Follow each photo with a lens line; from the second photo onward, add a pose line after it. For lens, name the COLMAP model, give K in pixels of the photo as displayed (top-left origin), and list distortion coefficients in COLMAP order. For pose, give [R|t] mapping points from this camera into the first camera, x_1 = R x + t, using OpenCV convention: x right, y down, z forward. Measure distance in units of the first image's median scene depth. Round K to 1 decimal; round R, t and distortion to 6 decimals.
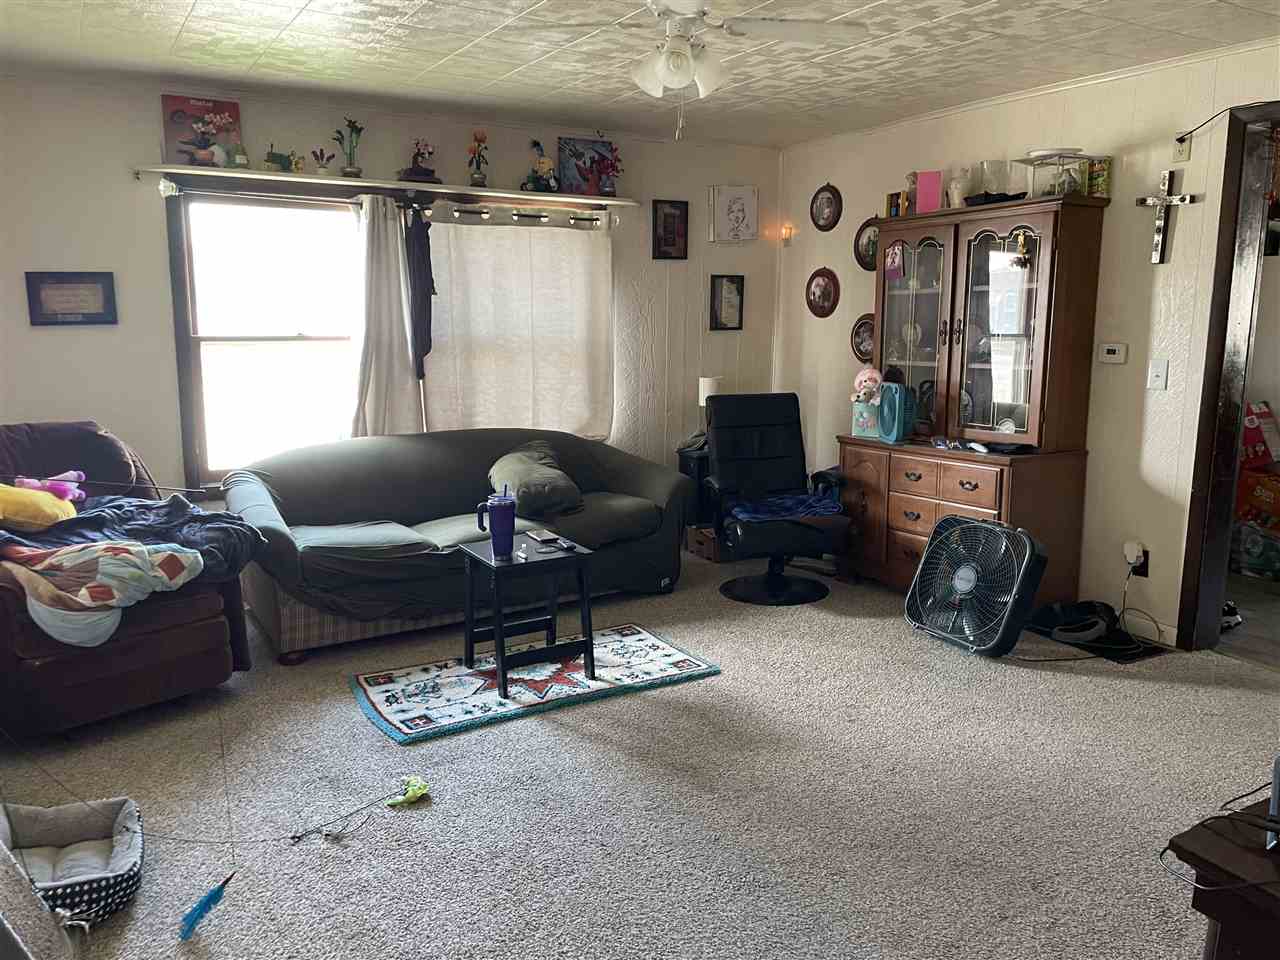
lens RADIAL K [[1007.0, 0, 639.8], [0, 1007.0, 489.2], [0, 0, 1]] dist [0.035874, -0.038408]
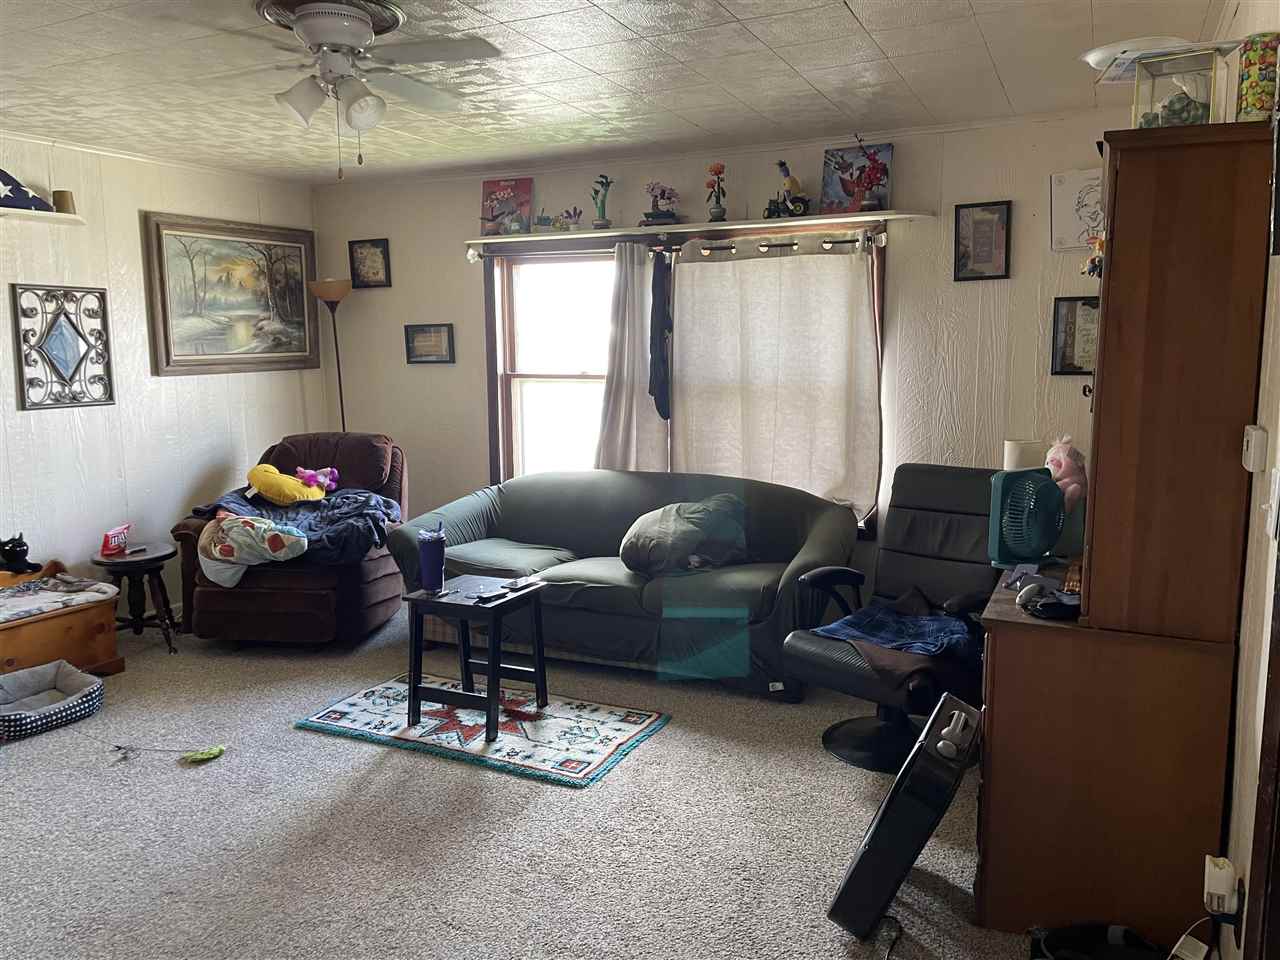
lens RADIAL K [[1007.0, 0, 639.5], [0, 1007.0, 466.7], [0, 0, 1]] dist [0.035874, -0.038408]
pose [[0.524791, 0.097777, -0.845597, 0.669554], [-0.138346, 0.989971, 0.028611, -0.094488], [0.839913, 0.101970, 0.533055, 0.489805]]
